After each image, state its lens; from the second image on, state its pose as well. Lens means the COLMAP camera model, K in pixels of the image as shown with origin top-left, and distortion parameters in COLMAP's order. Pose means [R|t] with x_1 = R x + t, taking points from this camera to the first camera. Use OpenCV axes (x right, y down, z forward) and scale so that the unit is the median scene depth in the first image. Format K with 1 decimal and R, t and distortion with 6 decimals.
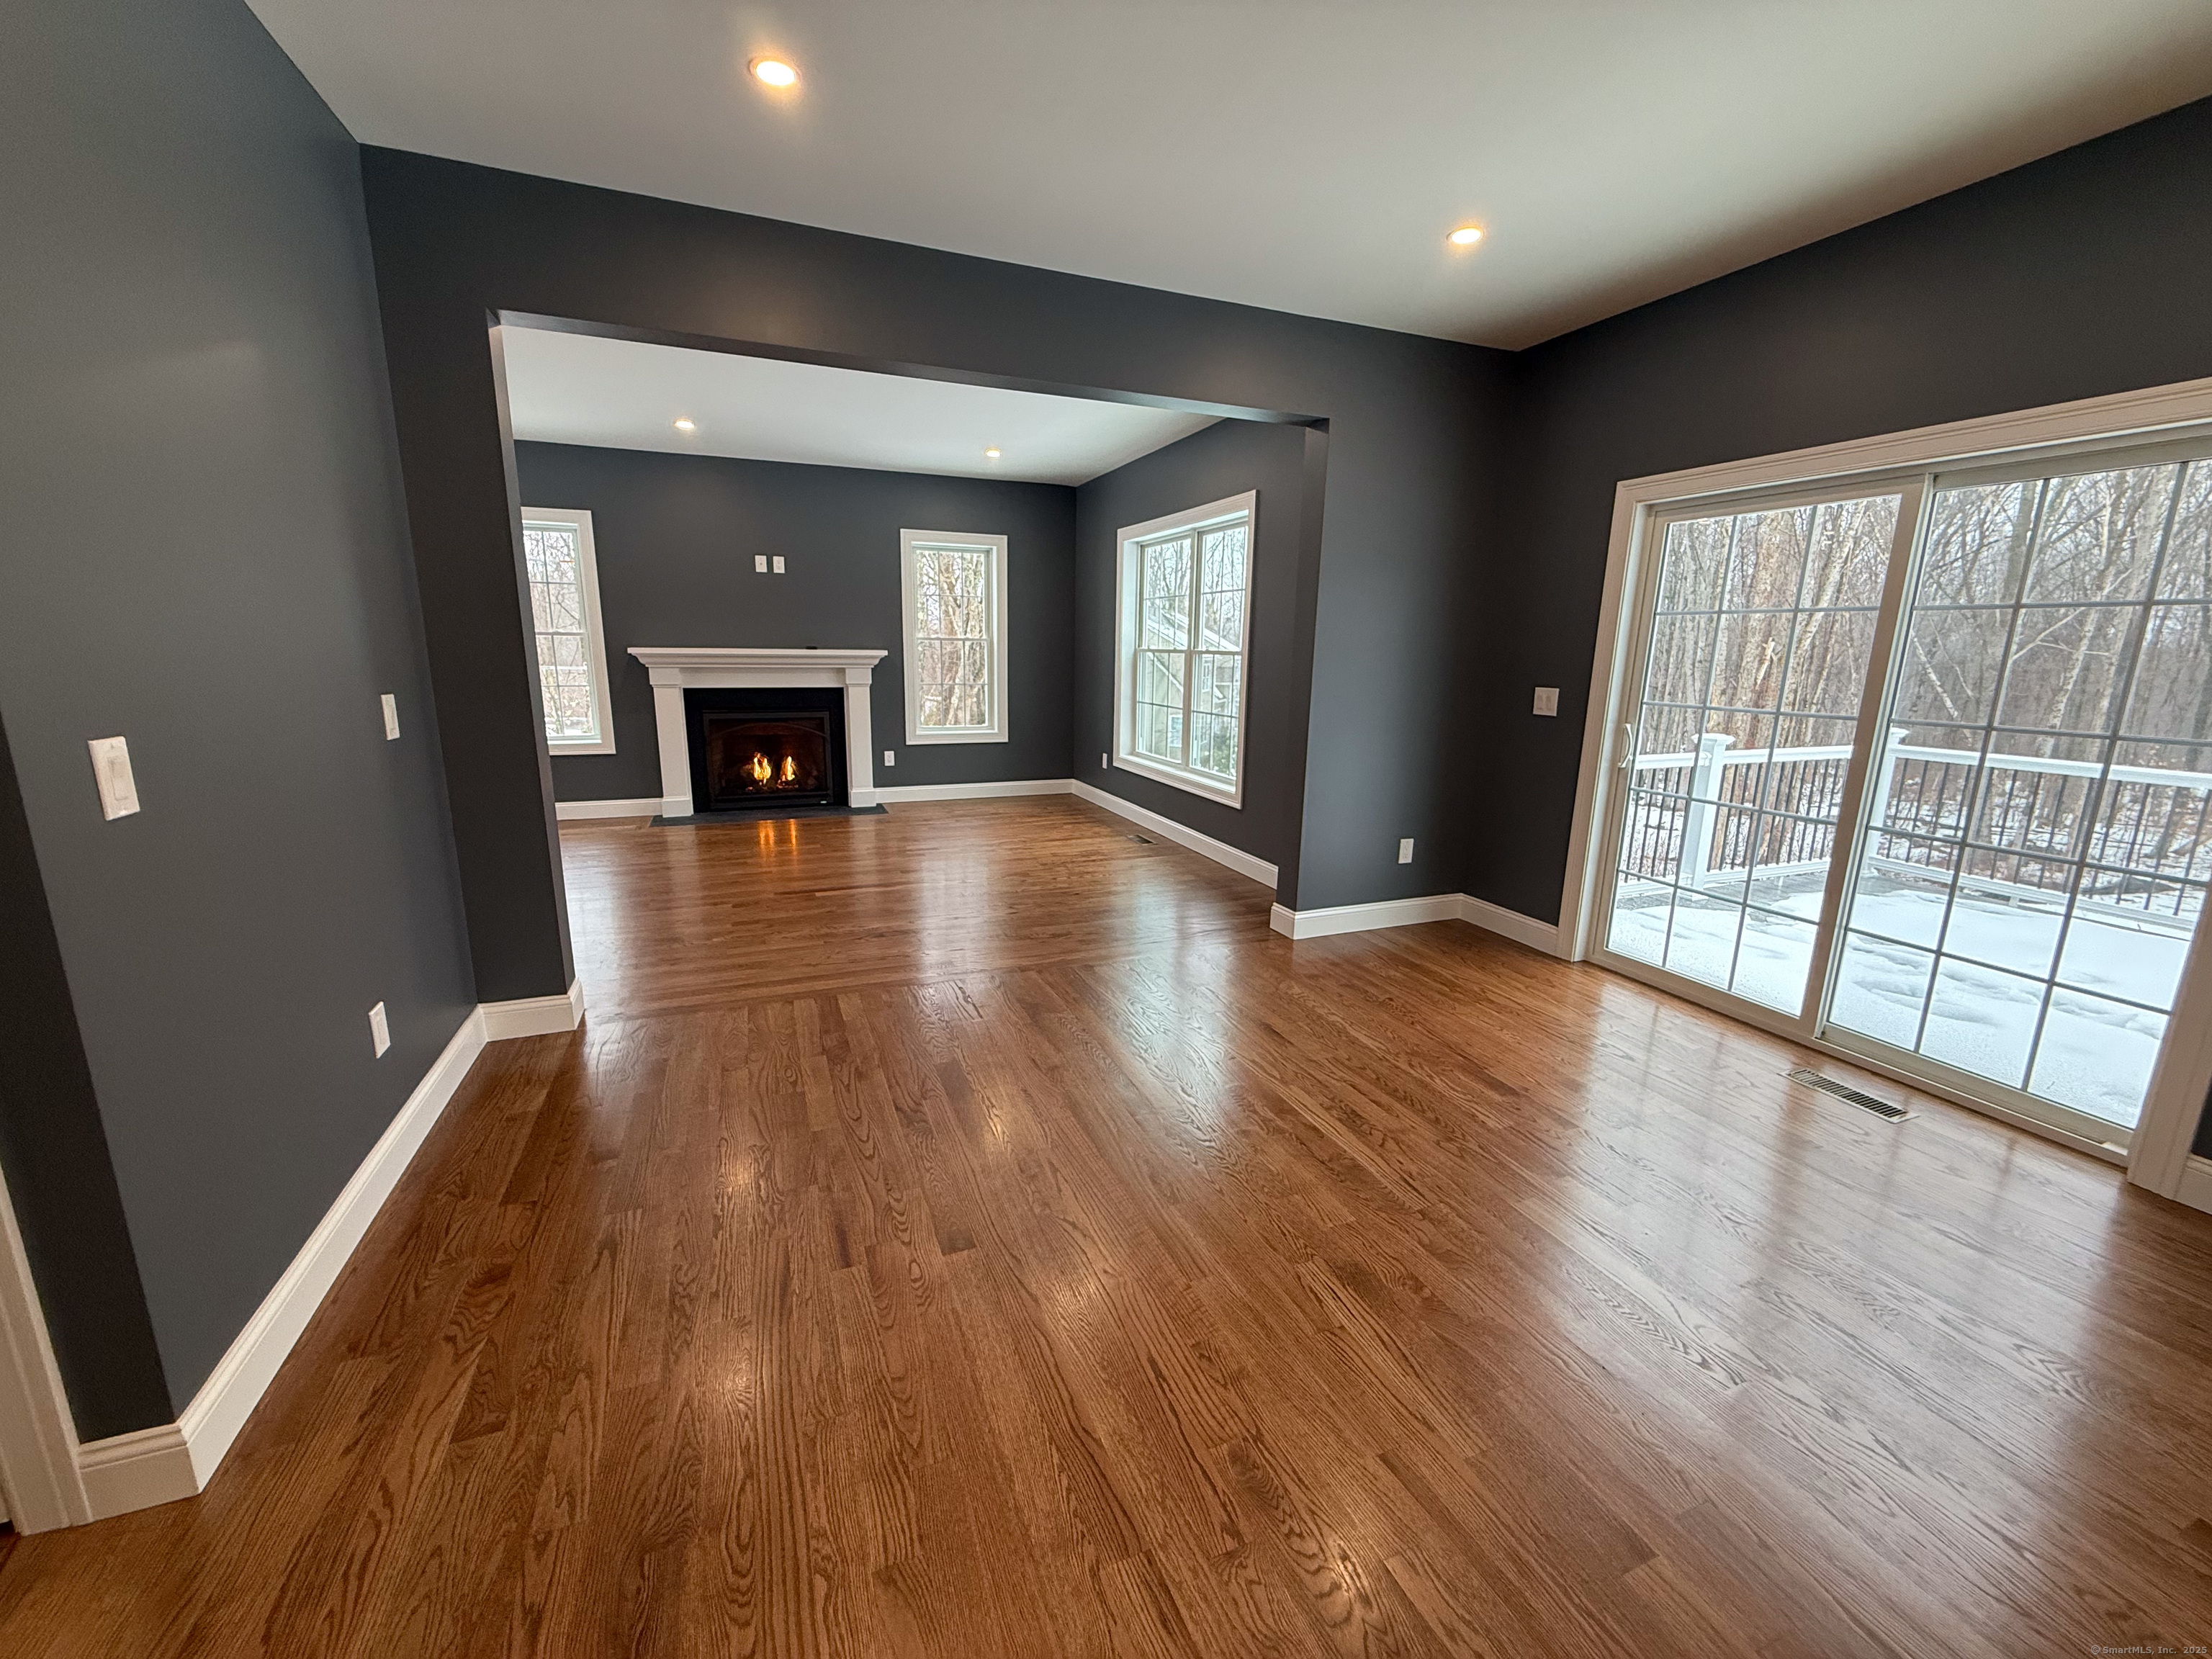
lens RADIAL K [[885.5, 0, 1106.5], [0, 885.5, 828.4], [0, 0, 1]] dist [-0.001521, 0.000508]
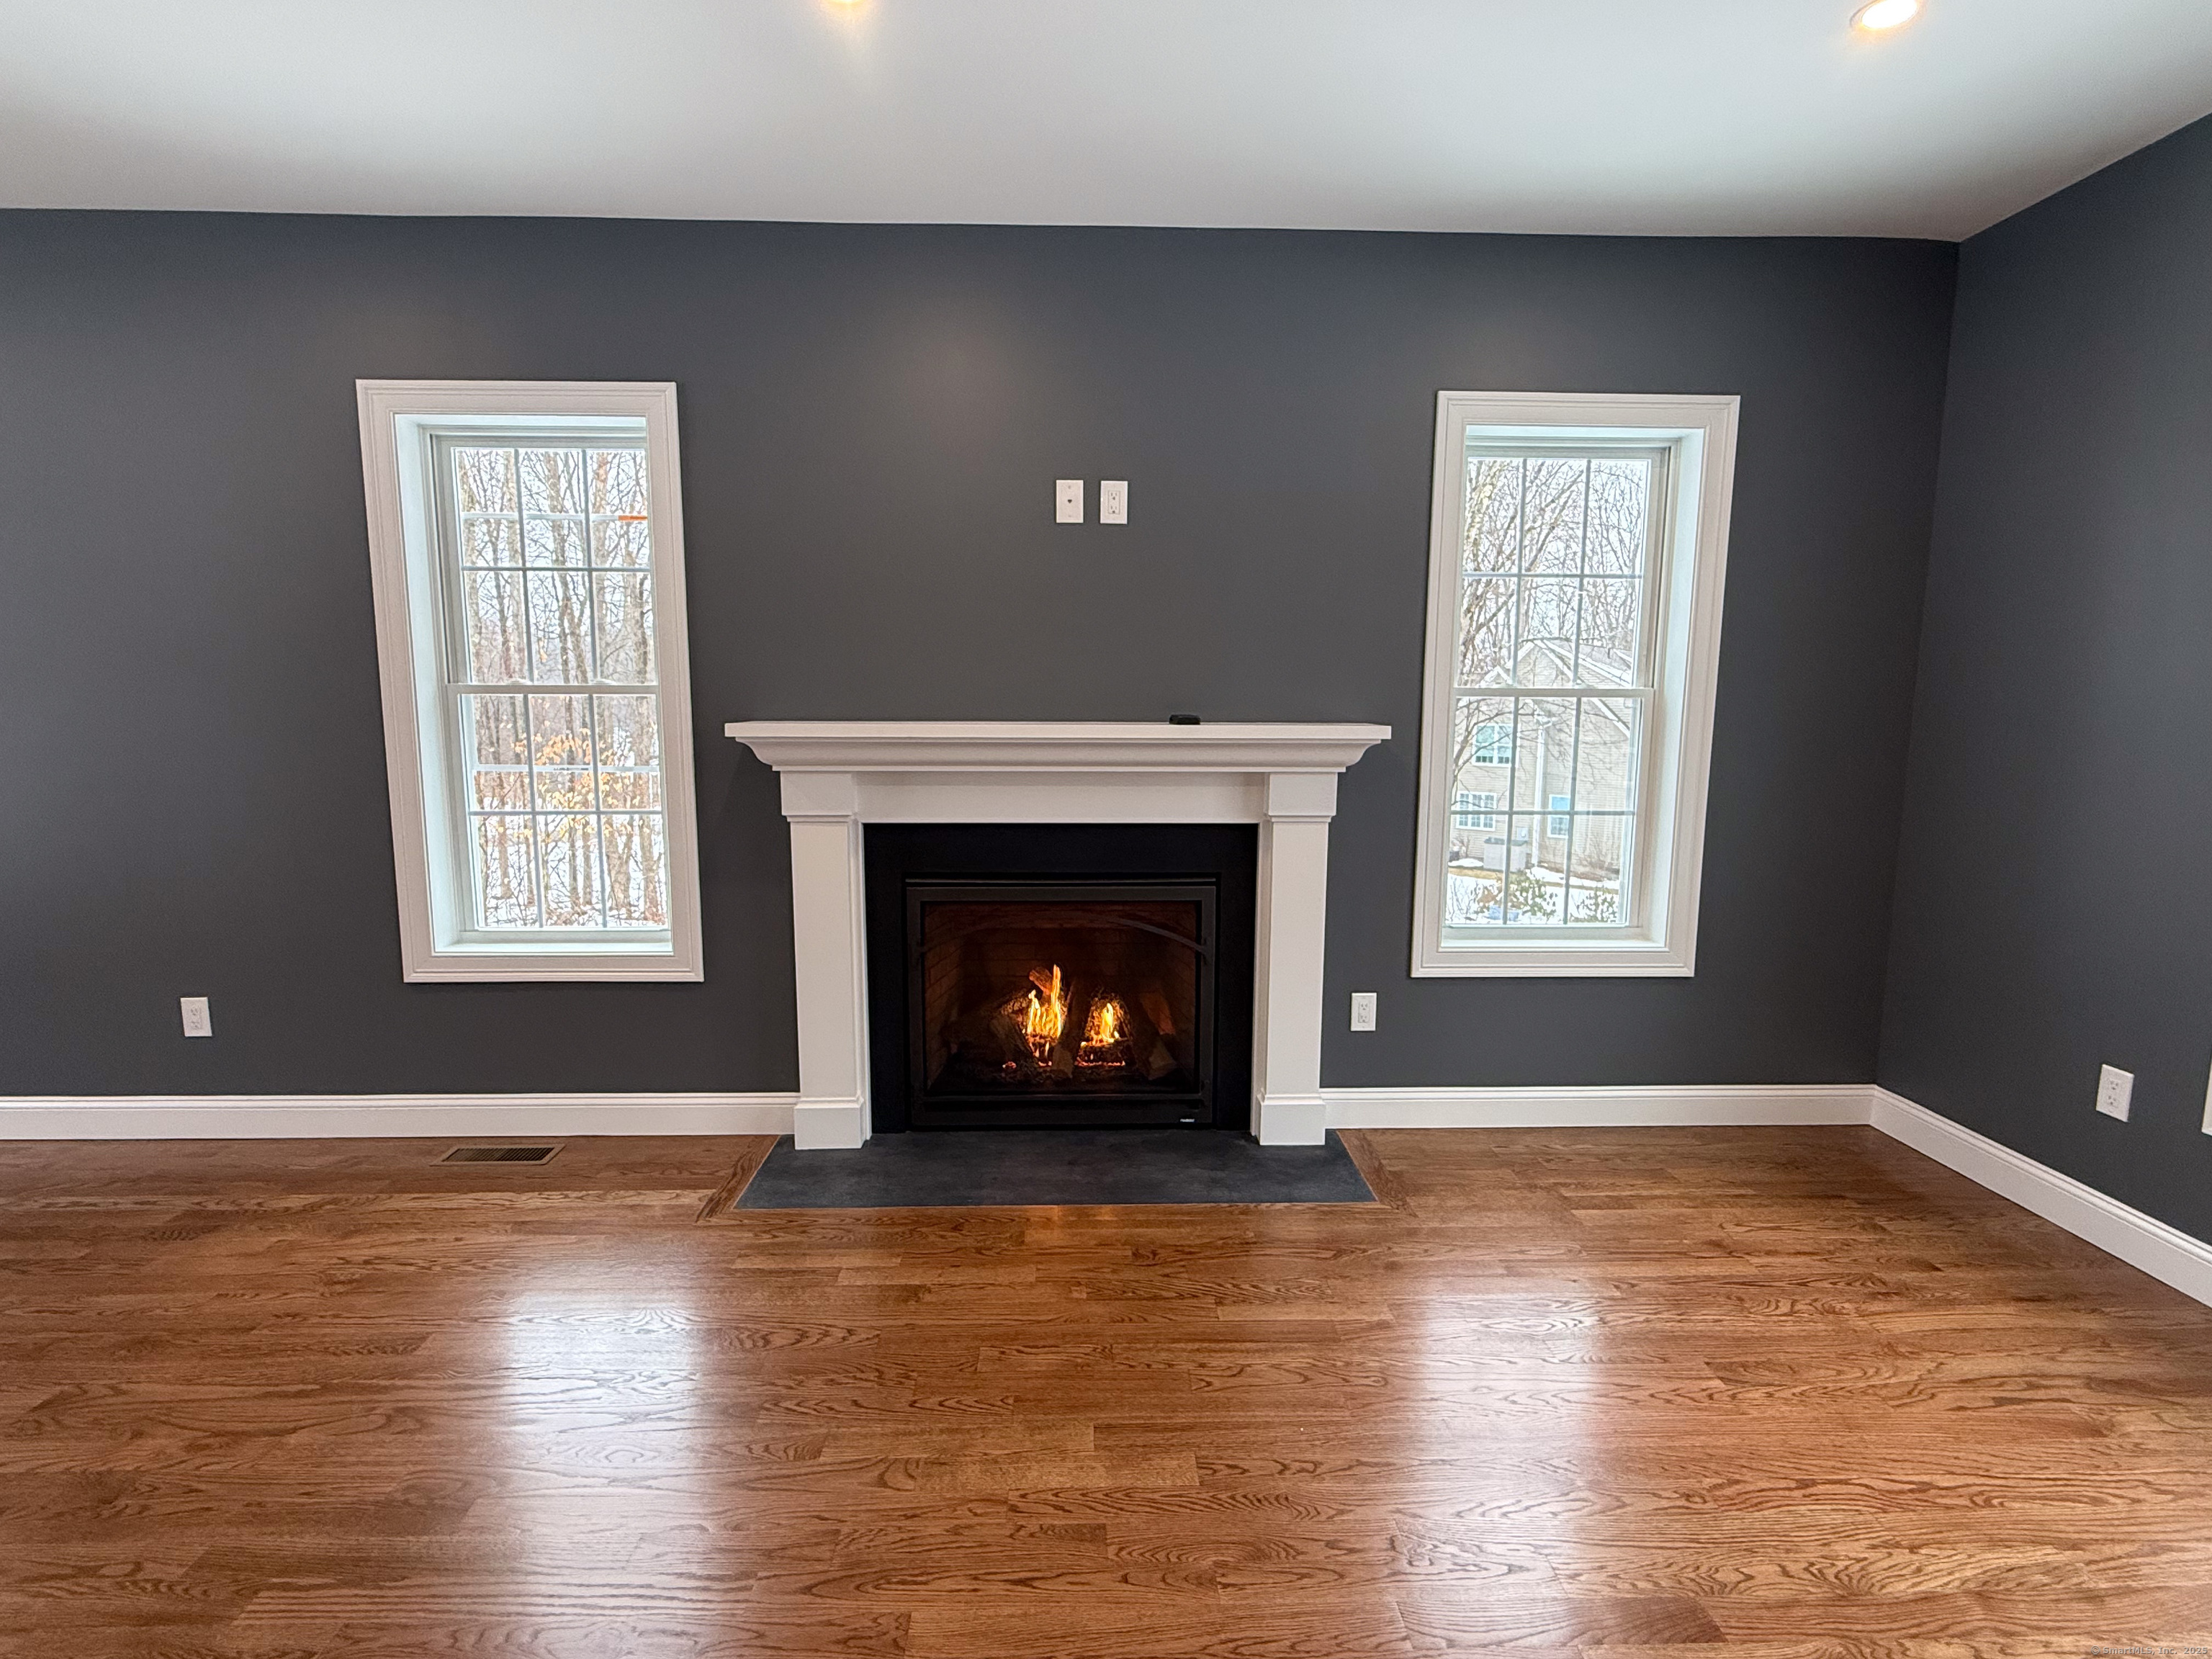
lens RADIAL K [[1128.3, 0, 1114.3], [0, 1128.3, 800.0], [0, 0, 1]] dist [-0.005097, -0.000867]
pose [[0.943581, 0.032539, -0.329539, -0.199532], [-0.060603, 0.995321, -0.075250, -0.130113], [0.325549, 0.090975, 0.941138, 0.537358]]
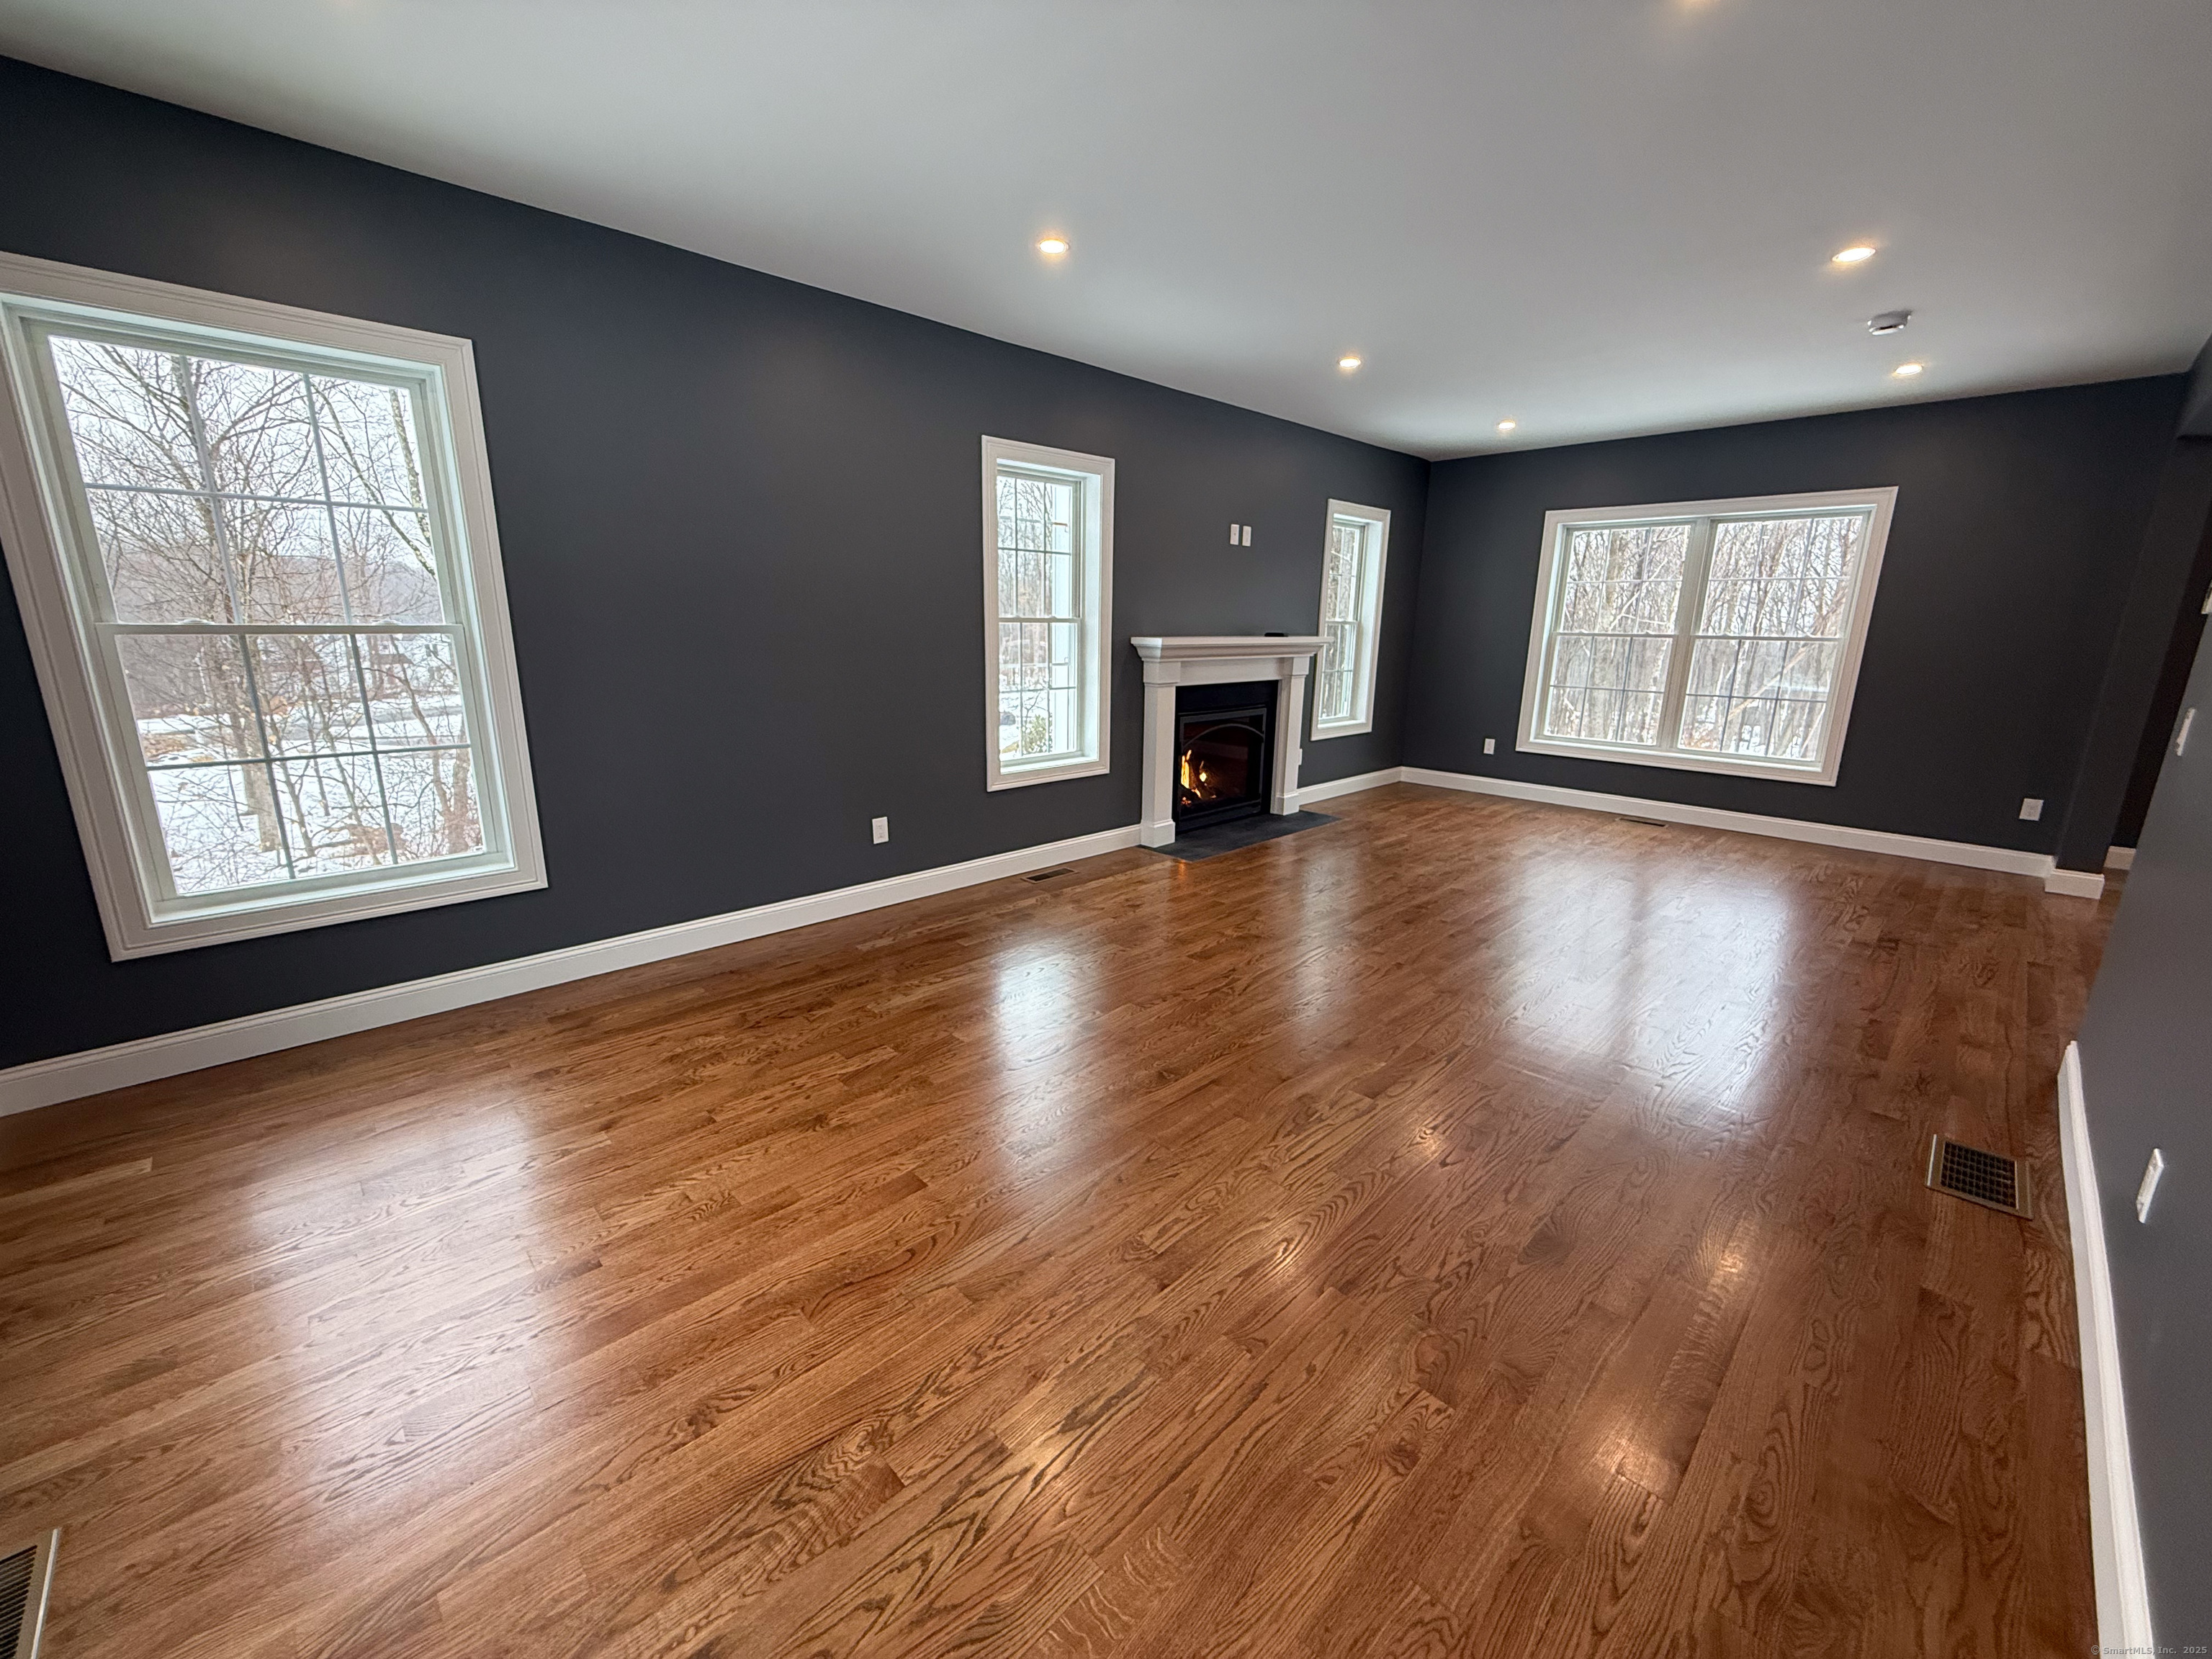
lens RADIAL K [[885.5, 0, 1105.1], [0, 885.5, 820.5], [0, 0, 1]] dist [-0.001521, 0.000508]
pose [[0.919377, -0.089879, 0.382973, -0.804838], [0.080329, 0.995929, 0.040891, -0.070244], [-0.385089, -0.006830, 0.922854, 0.261054]]
